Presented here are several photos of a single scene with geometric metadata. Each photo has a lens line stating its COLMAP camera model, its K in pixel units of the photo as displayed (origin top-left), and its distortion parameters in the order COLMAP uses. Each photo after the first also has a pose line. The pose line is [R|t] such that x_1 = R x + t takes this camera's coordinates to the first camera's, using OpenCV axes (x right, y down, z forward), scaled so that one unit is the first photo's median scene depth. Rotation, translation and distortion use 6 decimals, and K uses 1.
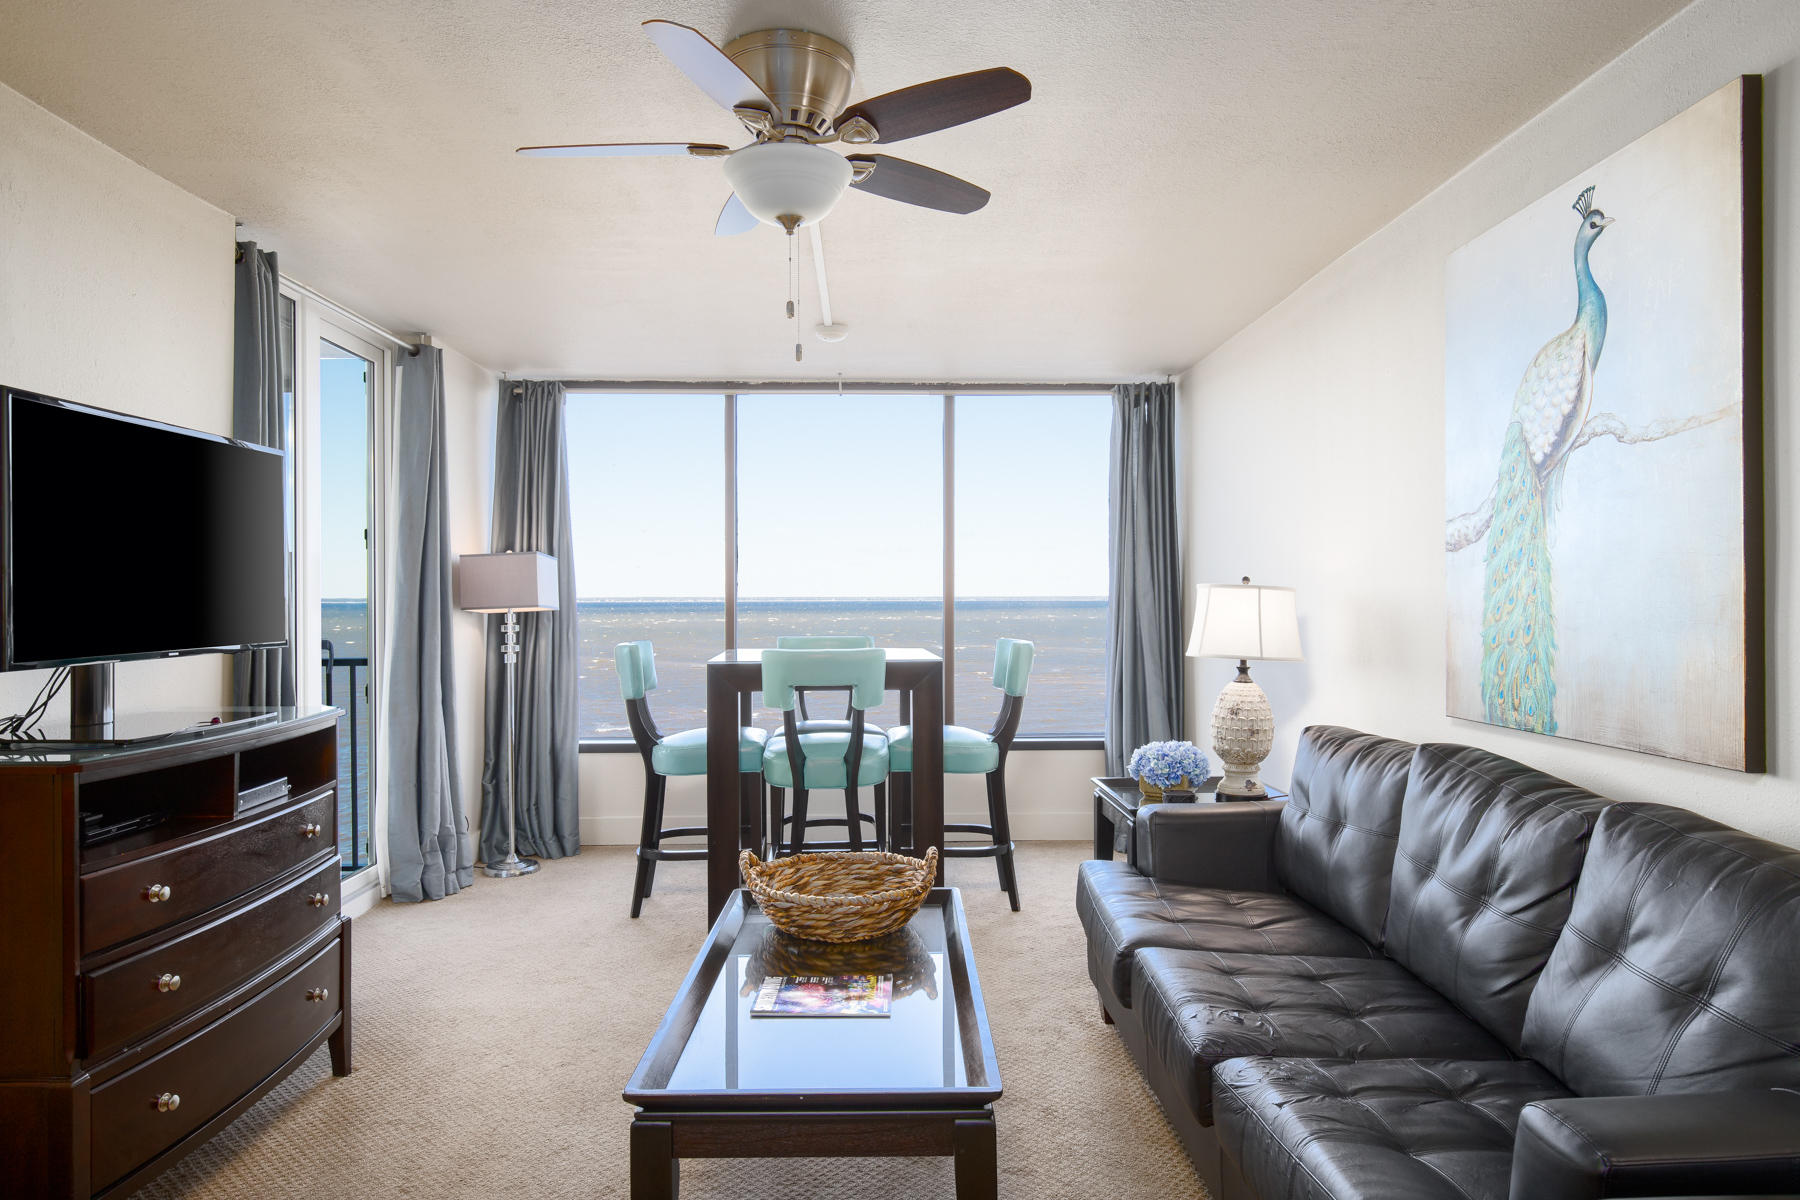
lens RADIAL K [[1057.8, 0, 906.8], [0, 1057.8, 611.3], [0, 0, 1]] dist [0.001419, 0.000156]
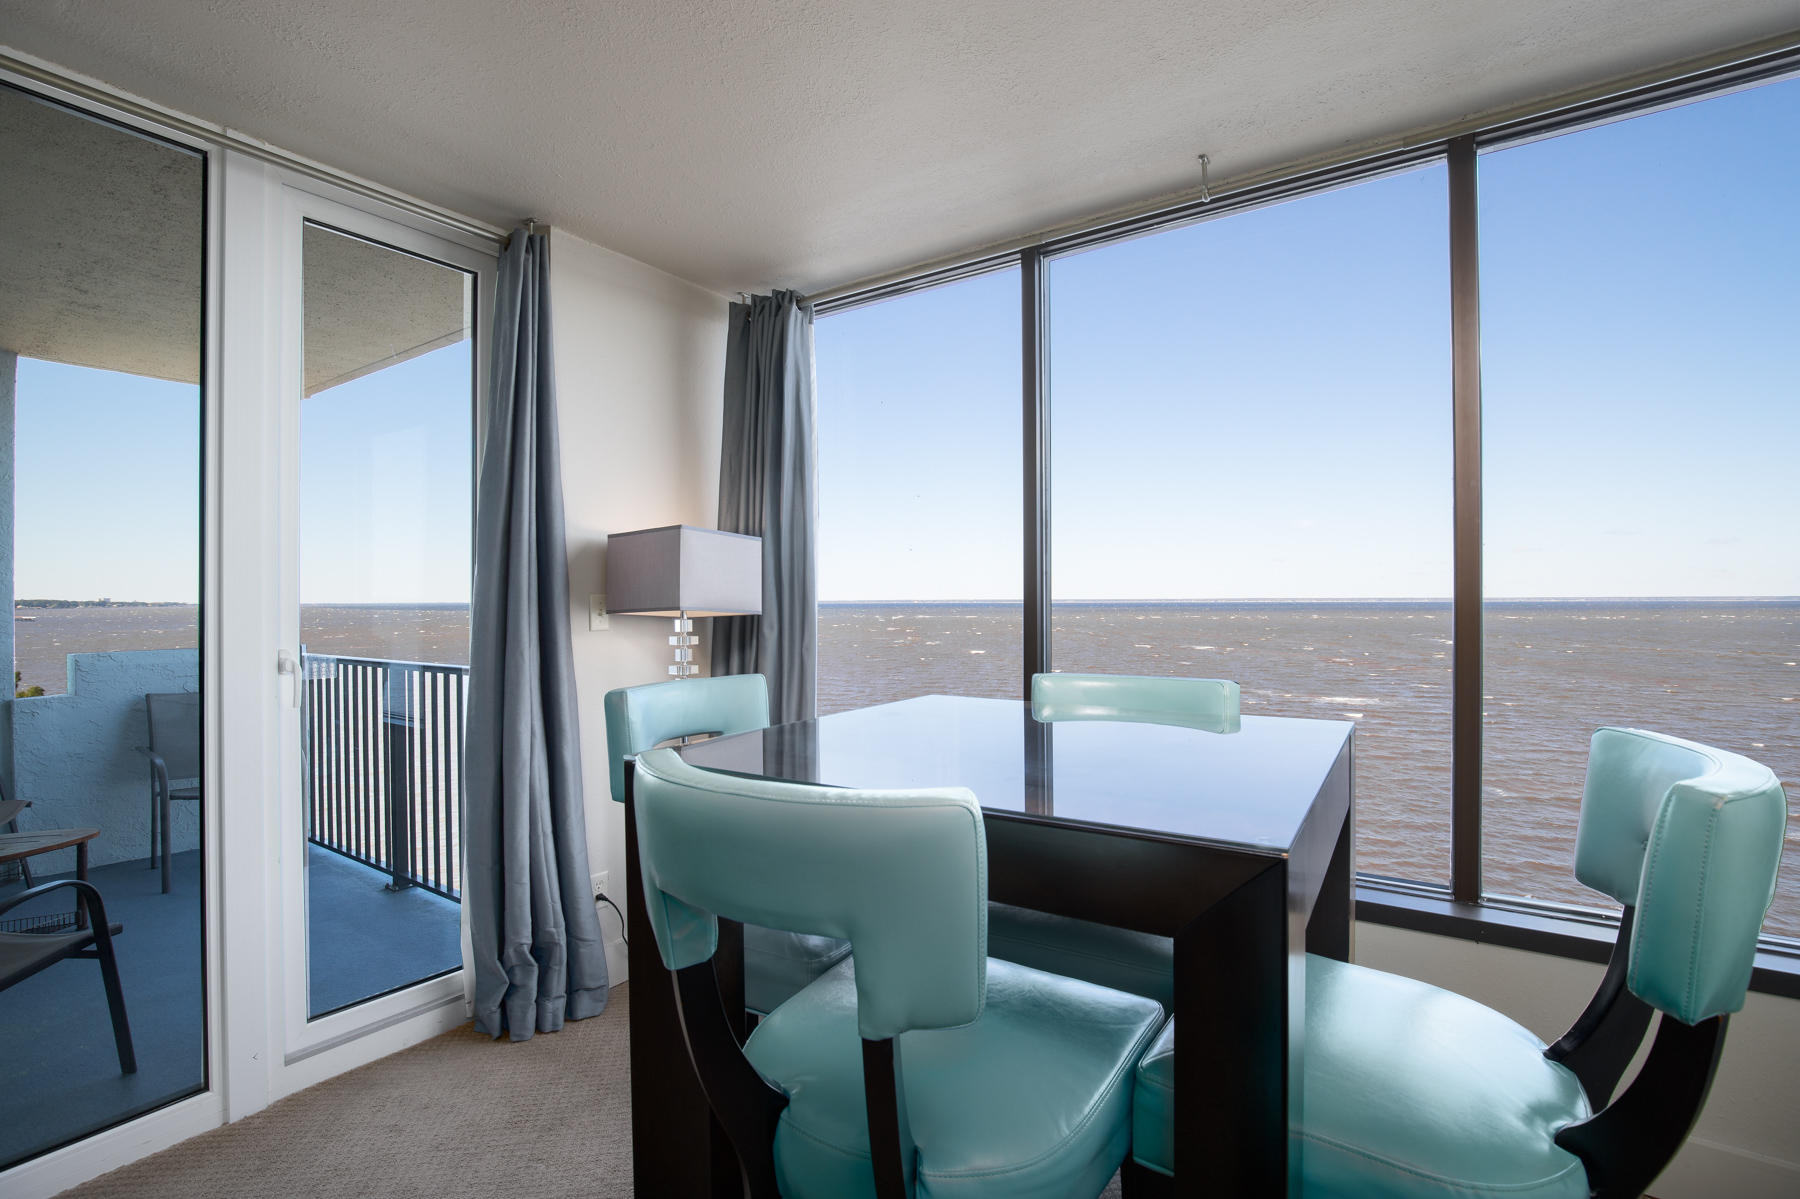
lens RADIAL K [[862.3, 0, 900.1], [0, 862.3, 604.9], [0, 0, 1]] dist [-0.002022, -0.000321]
pose [[0.806431, 0.003284, -0.591320, 0.135454], [-0.005741, 0.999981, -0.002276, -0.012773], [0.591301, 0.005230, 0.806434, 1.179625]]
